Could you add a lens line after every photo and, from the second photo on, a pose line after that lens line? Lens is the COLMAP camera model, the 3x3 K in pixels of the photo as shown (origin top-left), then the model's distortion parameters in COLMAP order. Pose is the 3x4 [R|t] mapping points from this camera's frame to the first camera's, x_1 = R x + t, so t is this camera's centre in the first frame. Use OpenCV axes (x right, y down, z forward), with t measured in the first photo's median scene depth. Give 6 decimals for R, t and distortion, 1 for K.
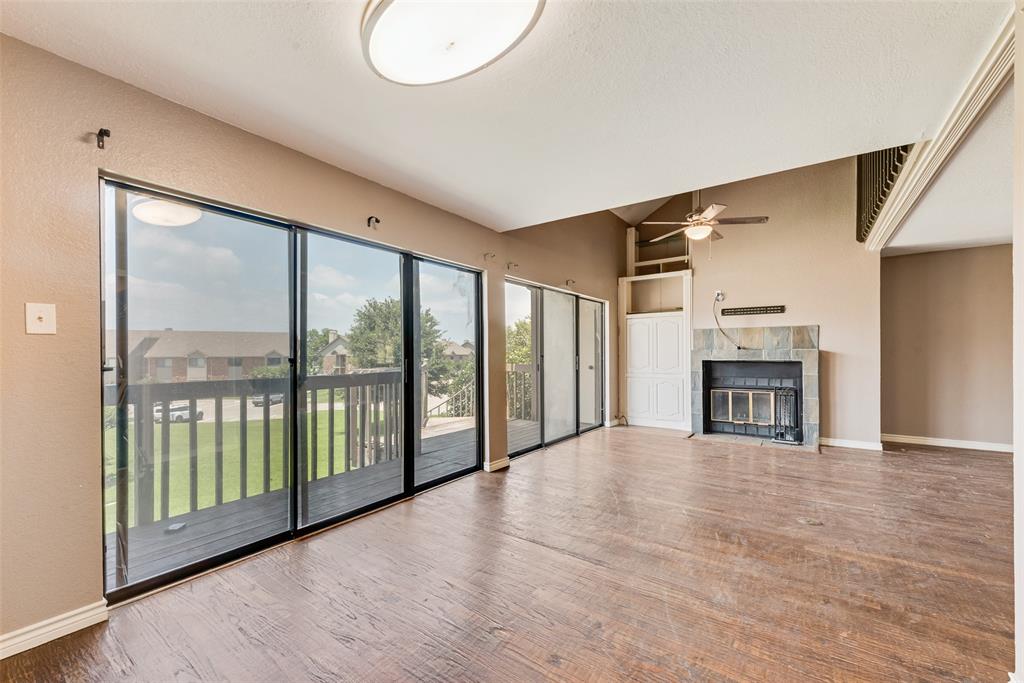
lens RADIAL K [[406.5, 0, 510.4], [0, 406.5, 354.7], [0, 0, 1]] dist [0.012134, -0.000453]
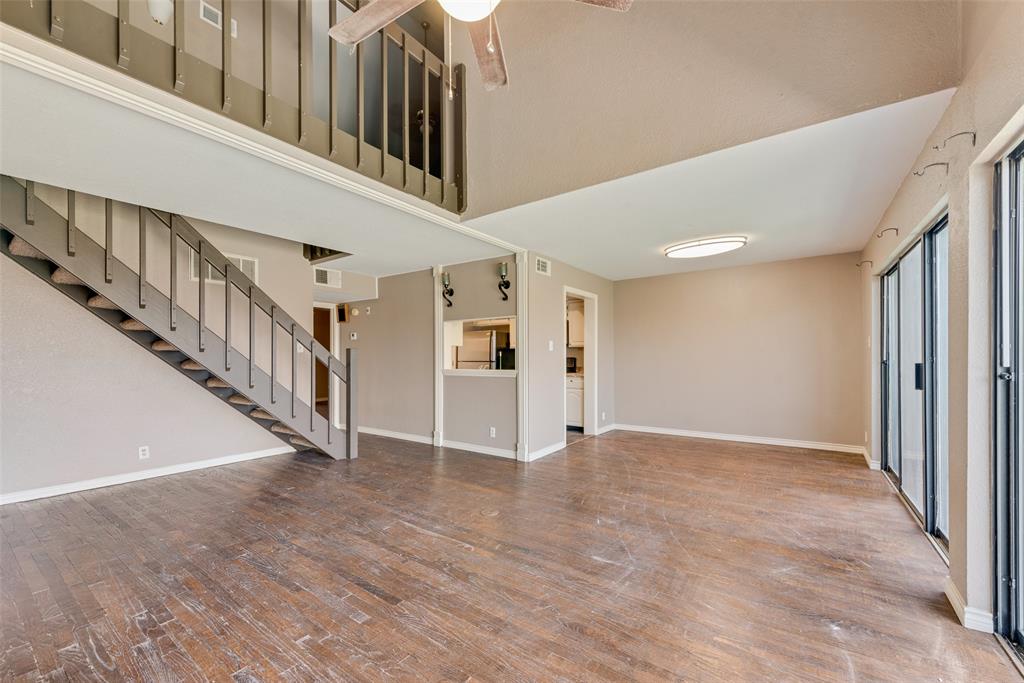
lens RADIAL K [[406.5, 0, 510.4], [0, 406.5, 354.7], [0, 0, 1]] dist [0.012134, -0.000453]
pose [[-0.999916, 0.007161, -0.010787, 0.359036], [0.007156, 0.999974, 0.000485, -0.007813], [0.010790, 0.000408, -0.999942, 1.100367]]
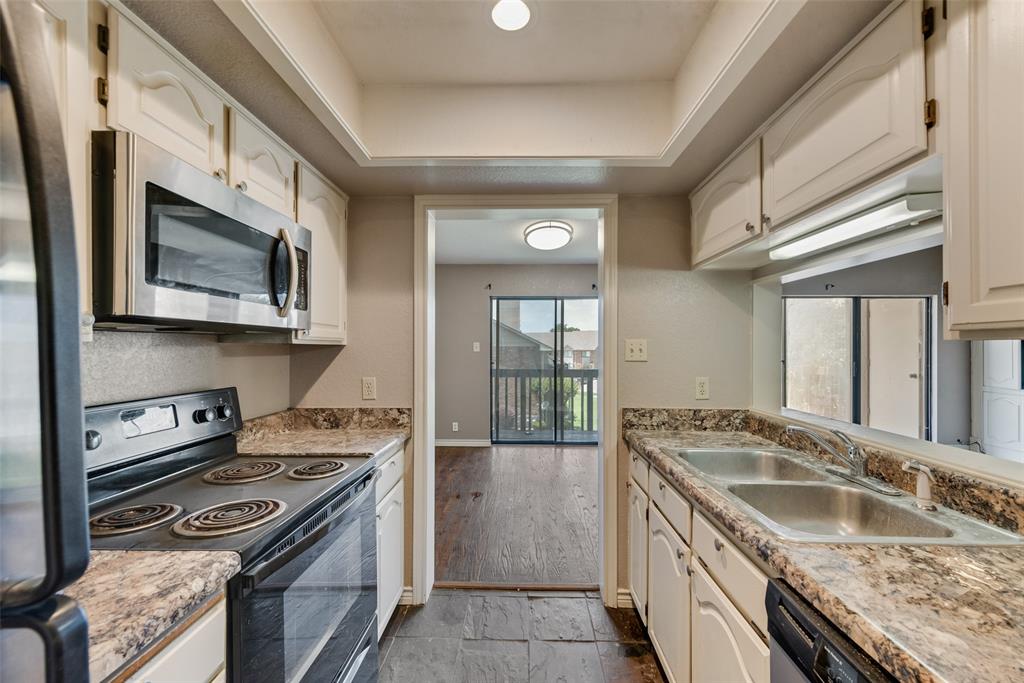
lens RADIAL K [[404.3, 0, 510.6], [0, 404.3, 344.0], [0, 0, 1]] dist [0.009261, -0.000343]
pose [[0.573006, -0.002119, -0.819549, 0.499292], [-0.005248, 0.999967, -0.006255, -0.029030], [0.819535, 0.007885, 0.572975, -0.186644]]
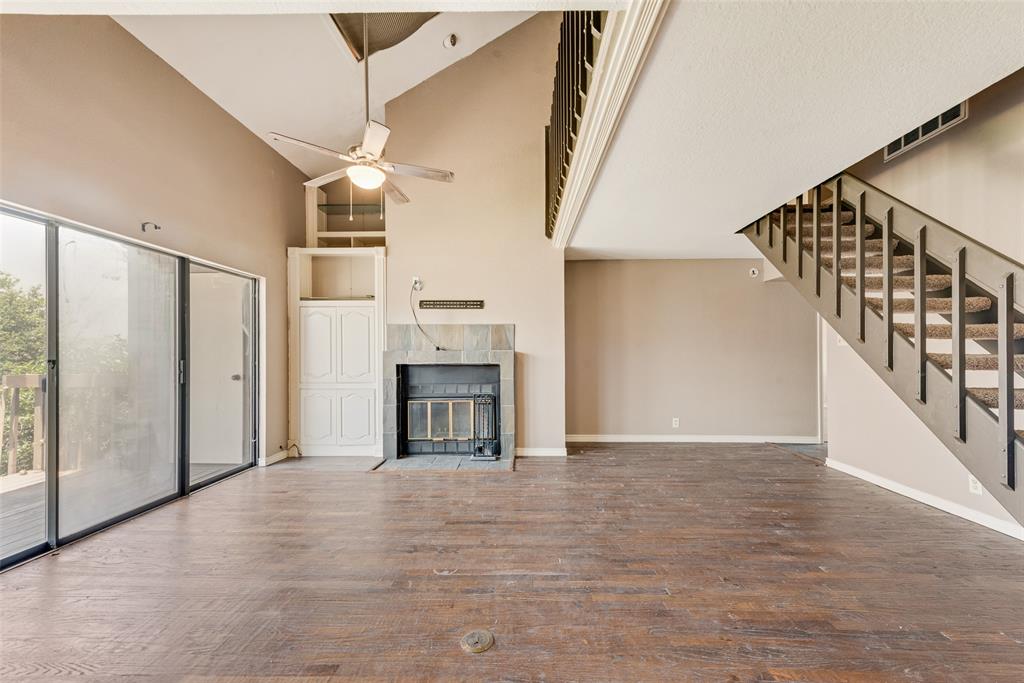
lens RADIAL K [[406.5, 0, 510.4], [0, 406.5, 354.7], [0, 0, 1]] dist [0.012134, -0.000453]
pose [[0.823971, -0.001052, 0.566631, 0.229399], [0.003450, 0.999989, -0.003160, -0.001204], [-0.566622, 0.004559, 0.823965, 0.257013]]
